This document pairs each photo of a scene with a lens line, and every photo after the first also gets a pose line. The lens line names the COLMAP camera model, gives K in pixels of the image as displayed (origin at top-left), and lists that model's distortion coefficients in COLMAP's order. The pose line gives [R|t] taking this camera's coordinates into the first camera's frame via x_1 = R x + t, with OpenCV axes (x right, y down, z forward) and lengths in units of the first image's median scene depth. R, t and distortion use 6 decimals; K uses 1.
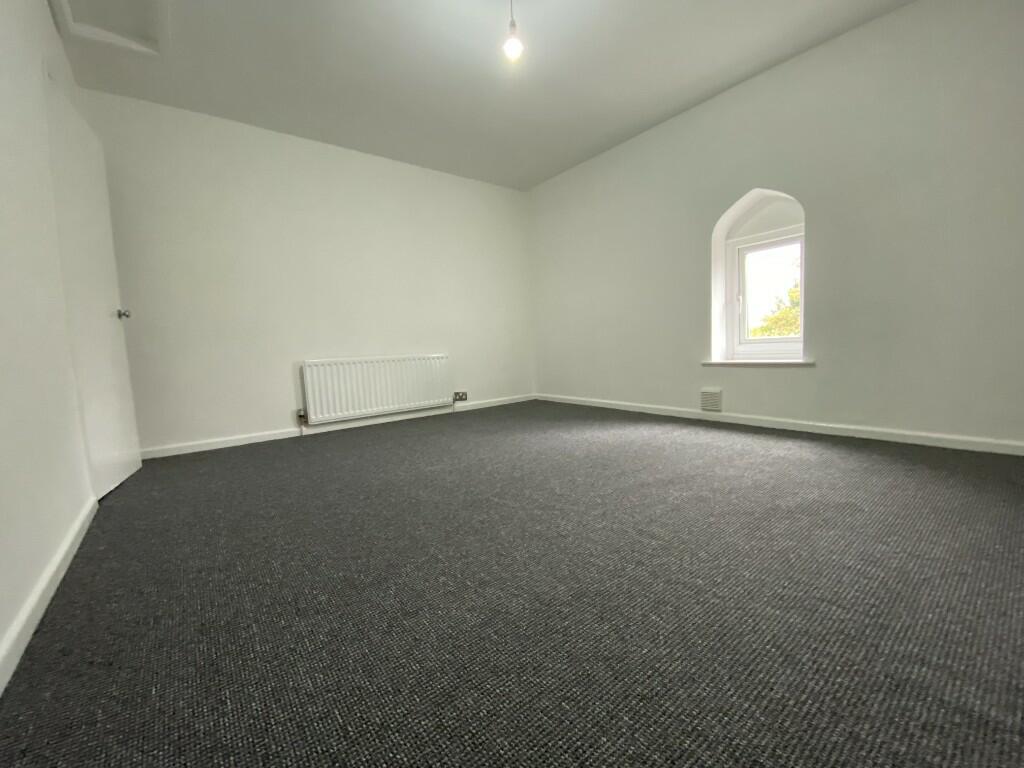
lens RADIAL K [[418.0, 0, 512.0], [0, 418.0, 384.0], [0, 0, 1]] dist [-0.000824, -0.000241]
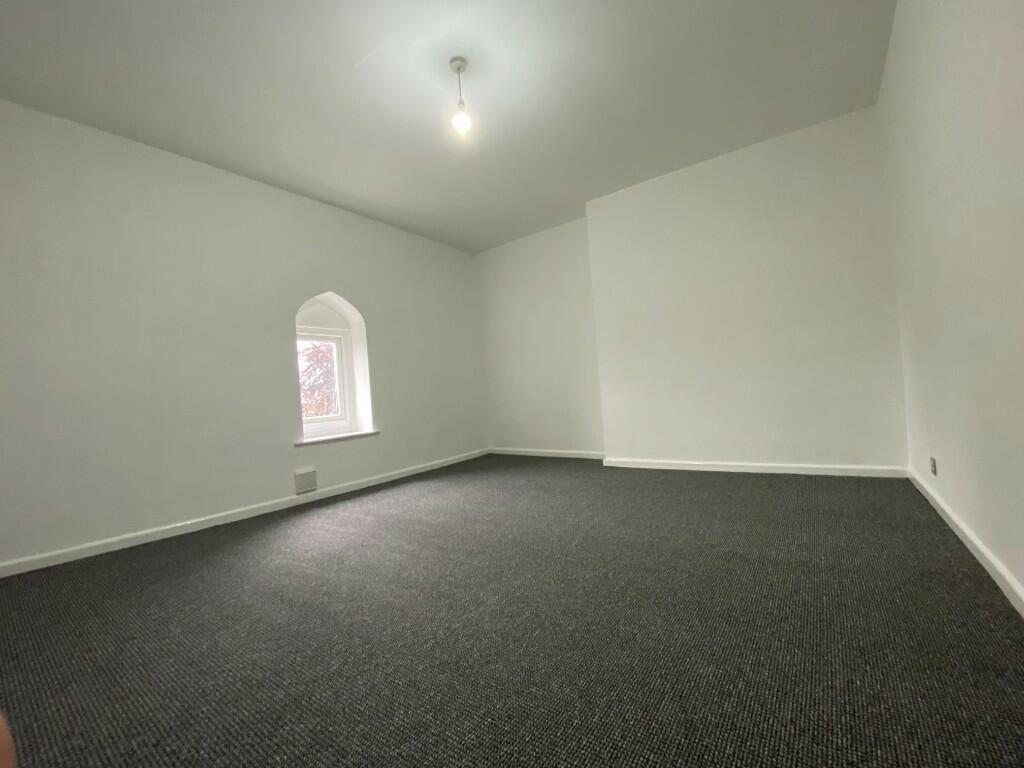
lens RADIAL K [[418.0, 0, 512.0], [0, 418.0, 384.0], [0, 0, 1]] dist [-0.000824, -0.000241]
pose [[-0.258795, 0.085115, 0.962175, -0.624687], [0.175364, 0.983697, -0.039852, -0.063238], [-0.949880, 0.158417, -0.269502, 0.808793]]
